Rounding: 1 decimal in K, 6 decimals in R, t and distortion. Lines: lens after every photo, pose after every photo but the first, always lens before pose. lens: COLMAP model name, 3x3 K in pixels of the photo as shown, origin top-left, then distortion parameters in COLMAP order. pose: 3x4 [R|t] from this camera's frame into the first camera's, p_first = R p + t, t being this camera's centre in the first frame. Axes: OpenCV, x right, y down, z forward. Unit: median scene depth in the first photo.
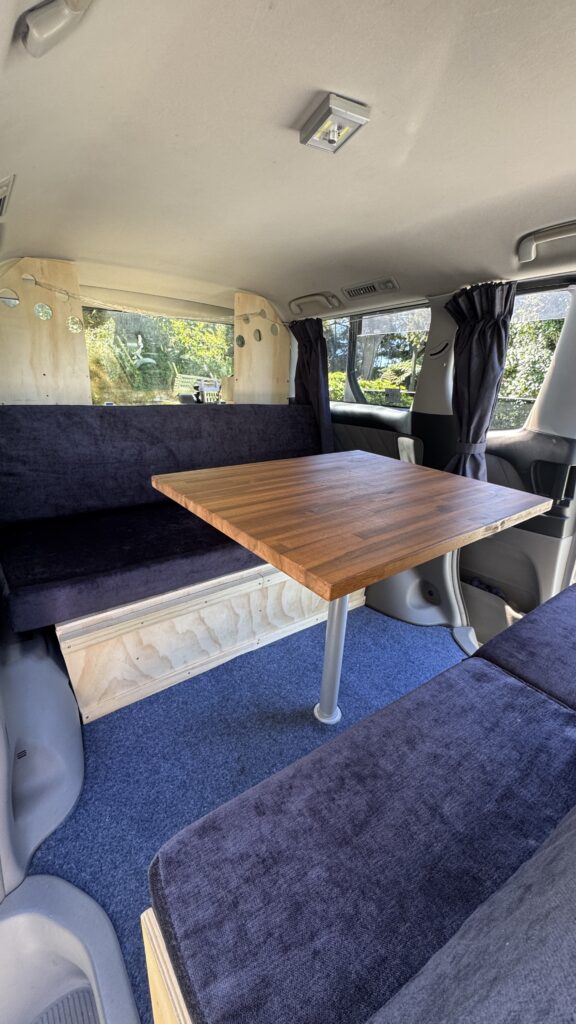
lens RADIAL K [[411.7, 0, 284.3], [0, 411.7, 518.1], [0, 0, 1]] dist [-0.008977, 0.002393]
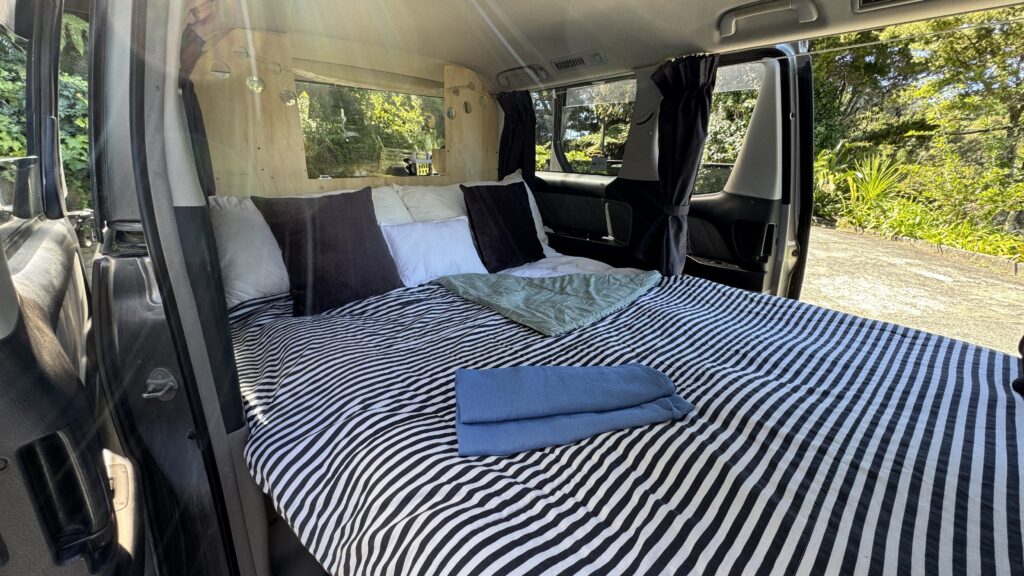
lens RADIAL K [[411.7, 0, 512.0], [0, 411.7, 288.5], [0, 0, 1]] dist [-0.008977, 0.002393]
pose [[0.995885, -0.043267, 0.079630, -0.073321], [0.043934, 0.999012, -0.006645, 0.020120], [-0.079264, 0.010116, 0.996802, -0.025394]]
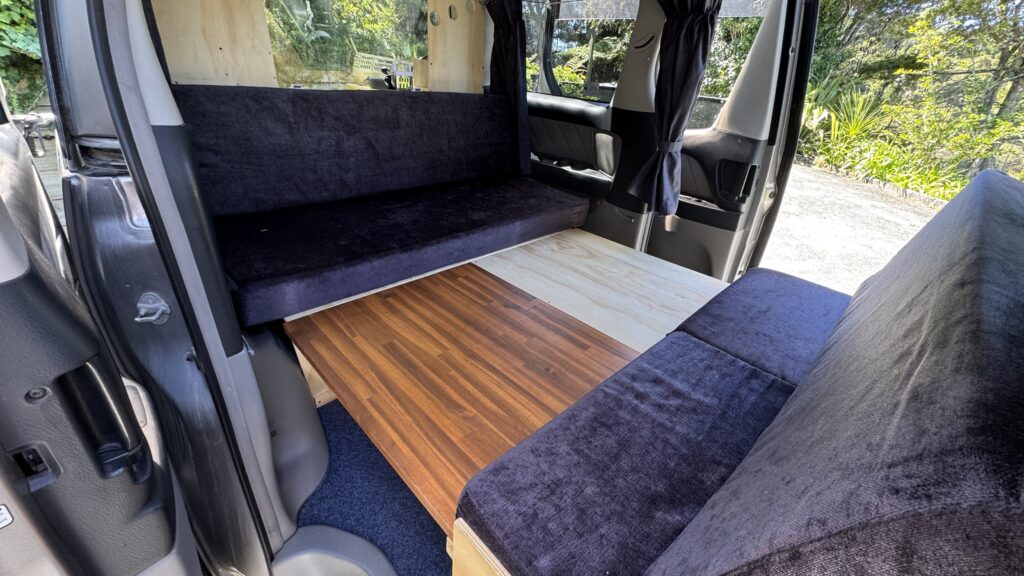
lens RADIAL K [[411.7, 0, 512.4], [0, 411.7, 288.7], [0, 0, 1]] dist [-0.008977, 0.002393]
pose [[0.990307, -0.024934, 0.136643, -0.098087], [-0.000062, 0.983676, 0.179948, -0.000279], [-0.138899, -0.178212, 0.974139, -0.038387]]
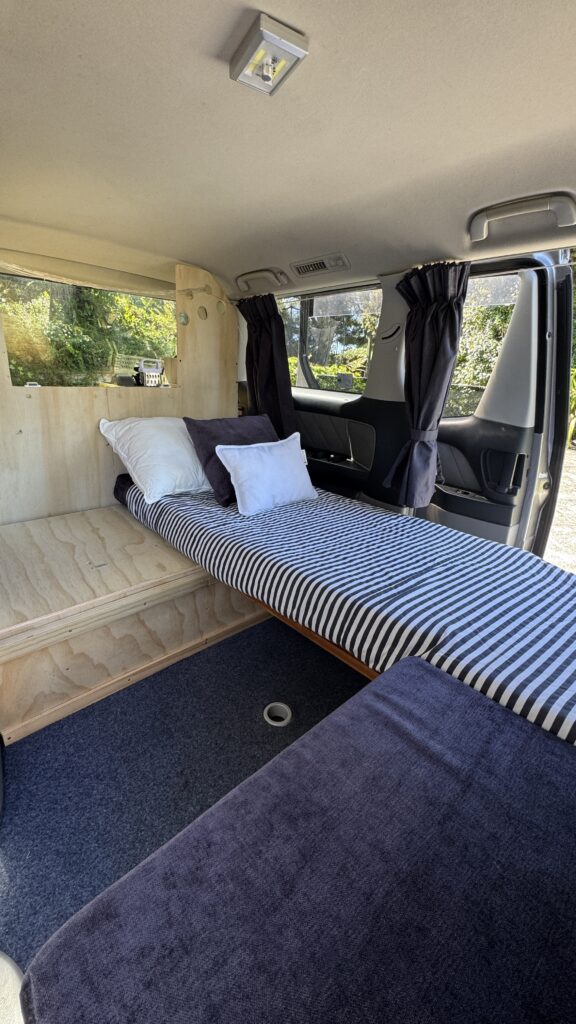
lens RADIAL K [[411.7, 0, 284.3], [0, 411.7, 519.5], [0, 0, 1]] dist [-0.008977, 0.002393]
pose [[0.995010, -0.014929, 0.098655, 0.028439], [0.011465, 0.999301, 0.035584, -0.012322], [-0.099117, -0.034276, 0.994485, 0.056927]]
